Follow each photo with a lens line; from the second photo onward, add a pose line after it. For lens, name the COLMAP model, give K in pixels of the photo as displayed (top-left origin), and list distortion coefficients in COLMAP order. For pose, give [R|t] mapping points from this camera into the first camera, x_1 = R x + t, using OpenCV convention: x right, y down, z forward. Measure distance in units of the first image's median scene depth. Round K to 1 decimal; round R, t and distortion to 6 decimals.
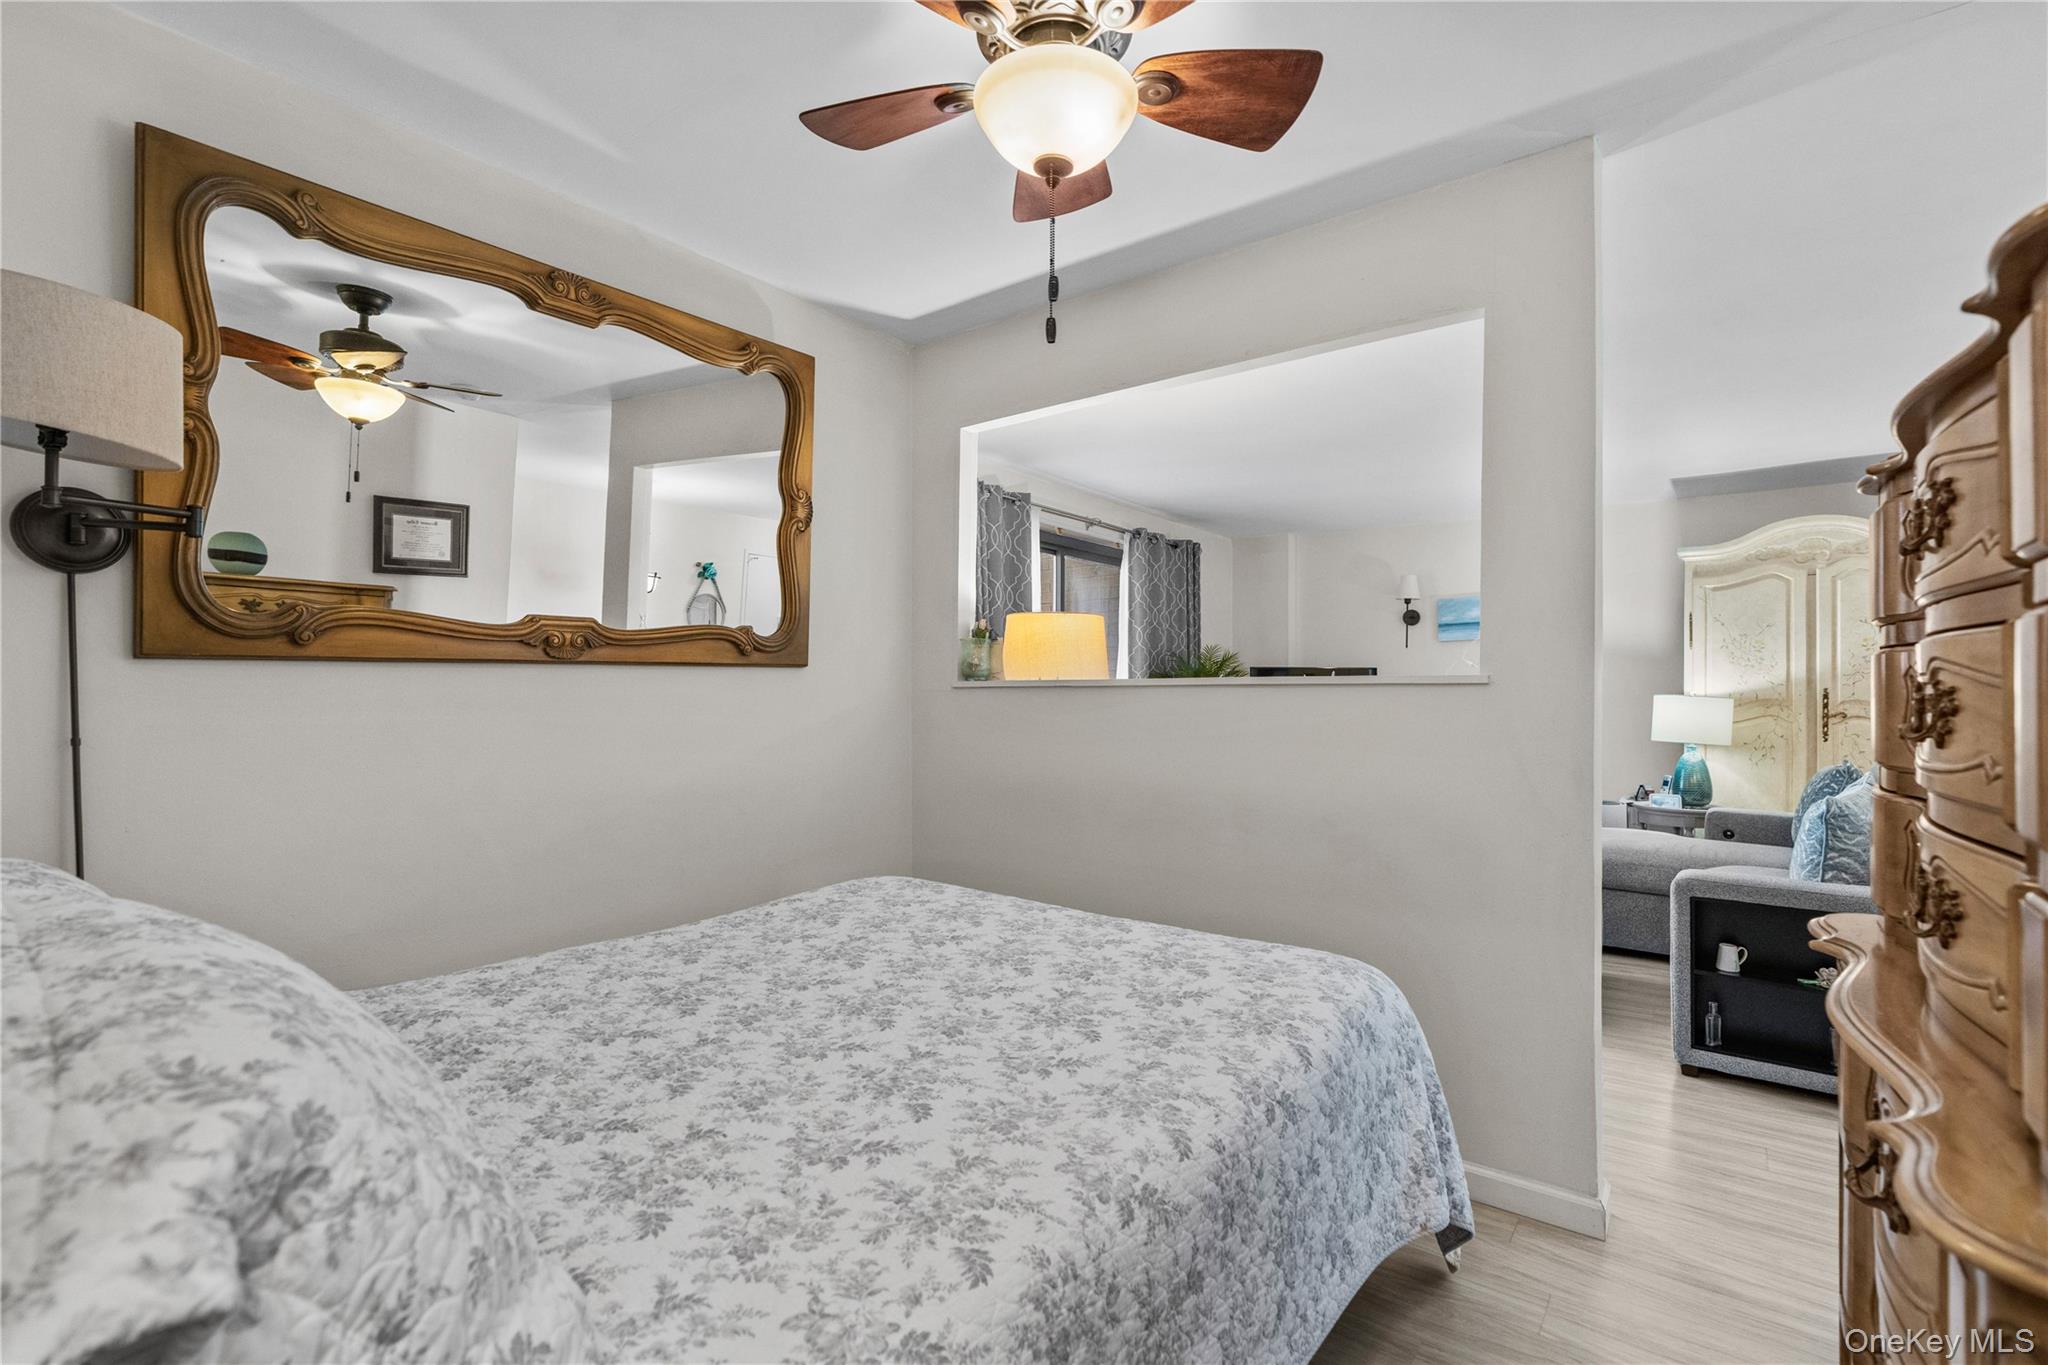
lens RADIAL K [[940.6, 0, 1024.0], [0, 940.6, 682.5], [0, 0, 1]] dist [-0.003093, -0.000049]
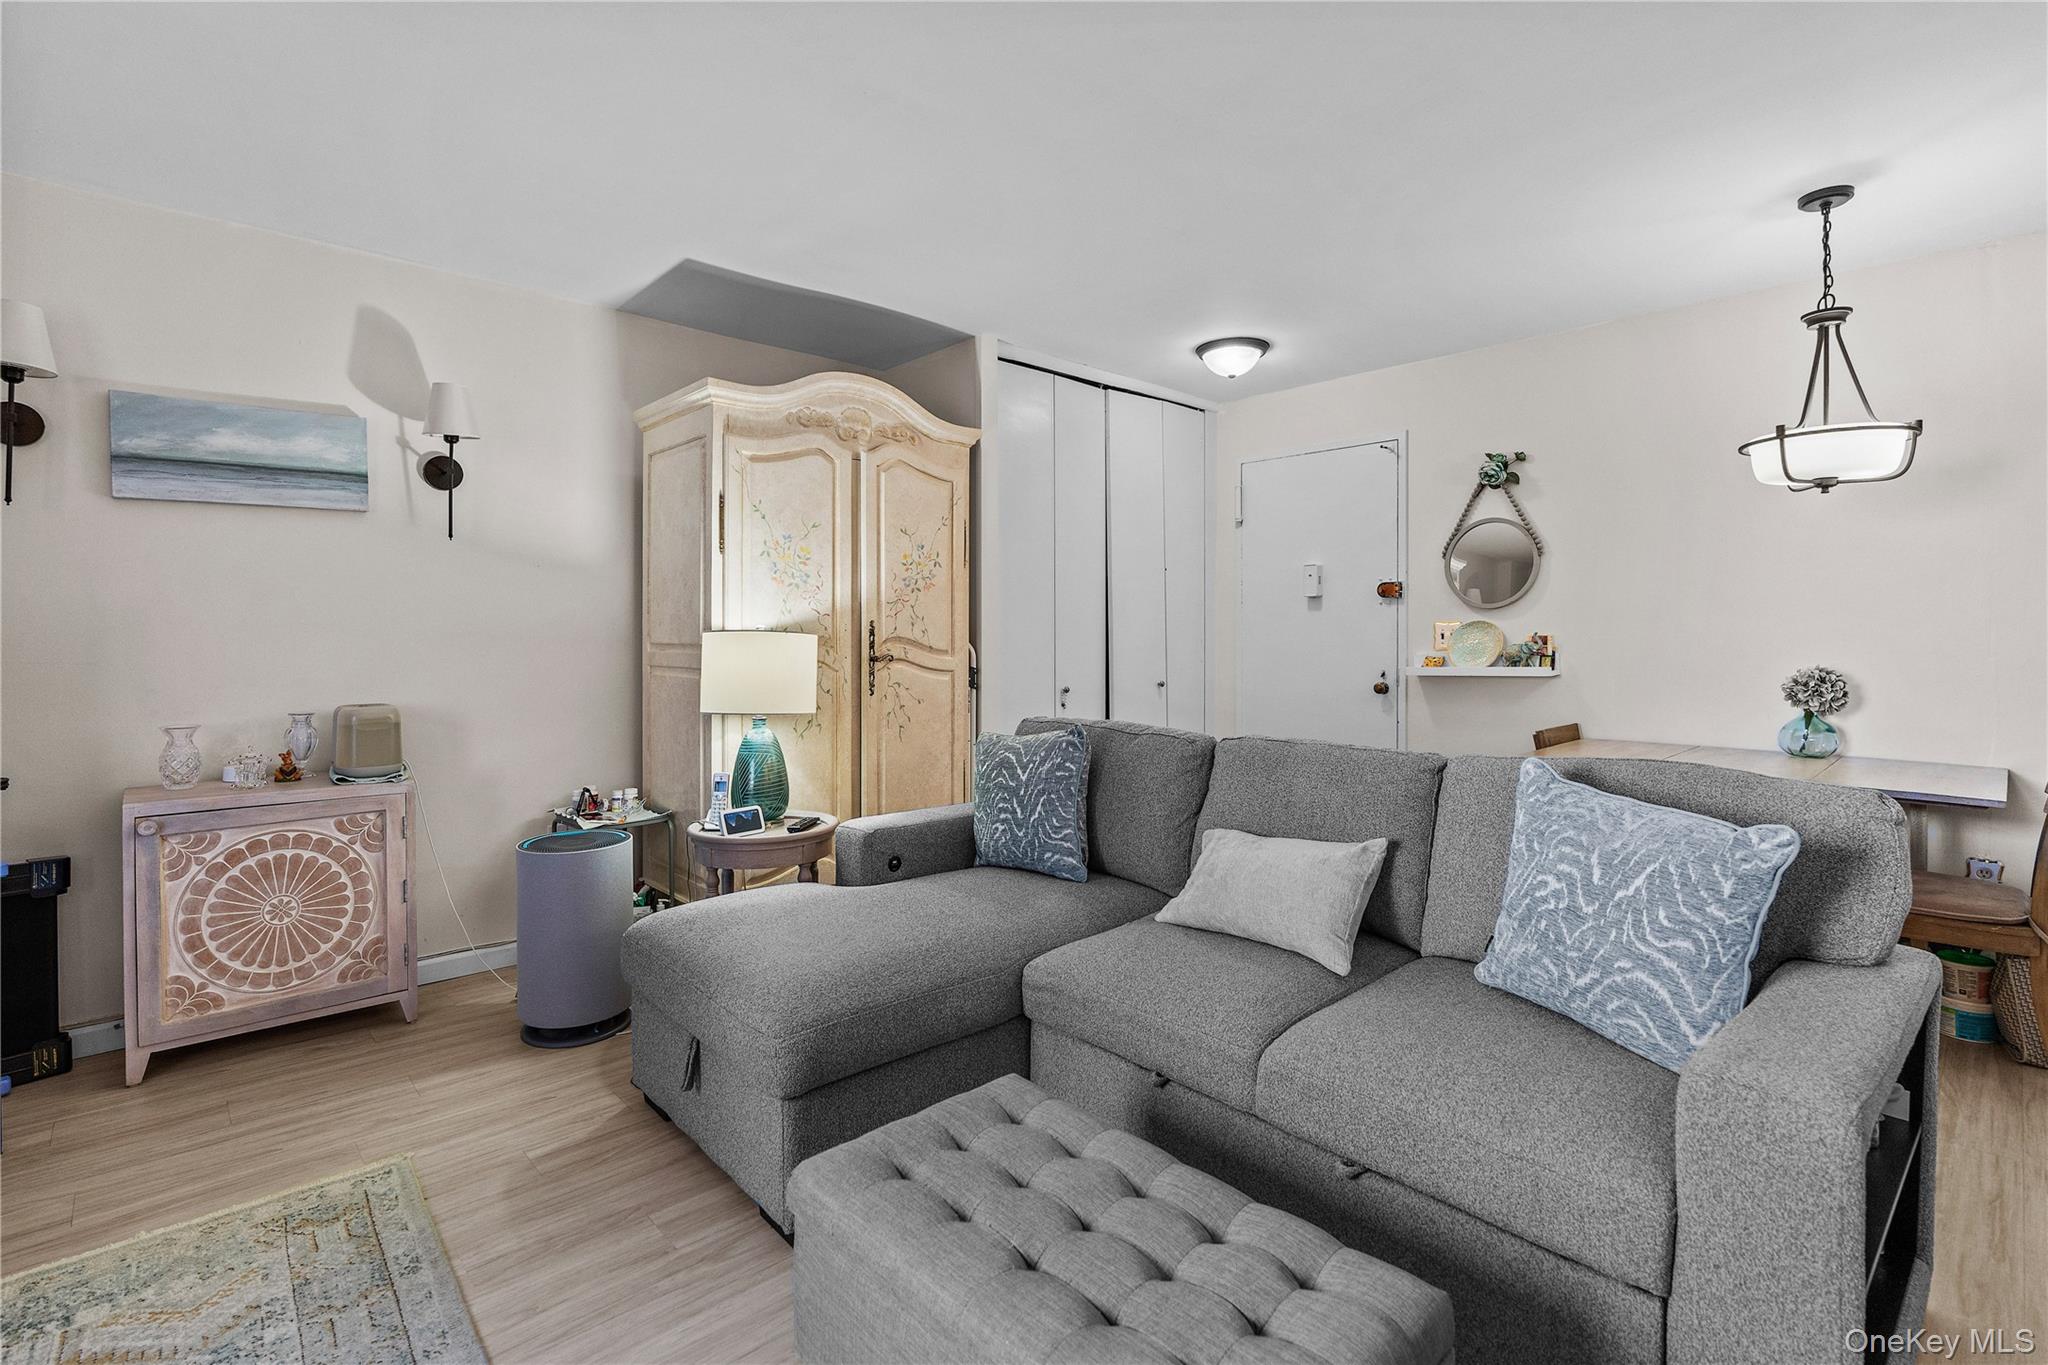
lens RADIAL K [[945.8, 0, 1025.8], [0, 945.8, 637.7], [0, 0, 1]] dist [-0.006970, 0.000414]
pose [[0.168321, -0.010520, 0.985676, 0.163404], [-0.010221, 0.999871, 0.012417, 0.008861], [-0.985679, -0.012164, 0.168192, 0.763251]]
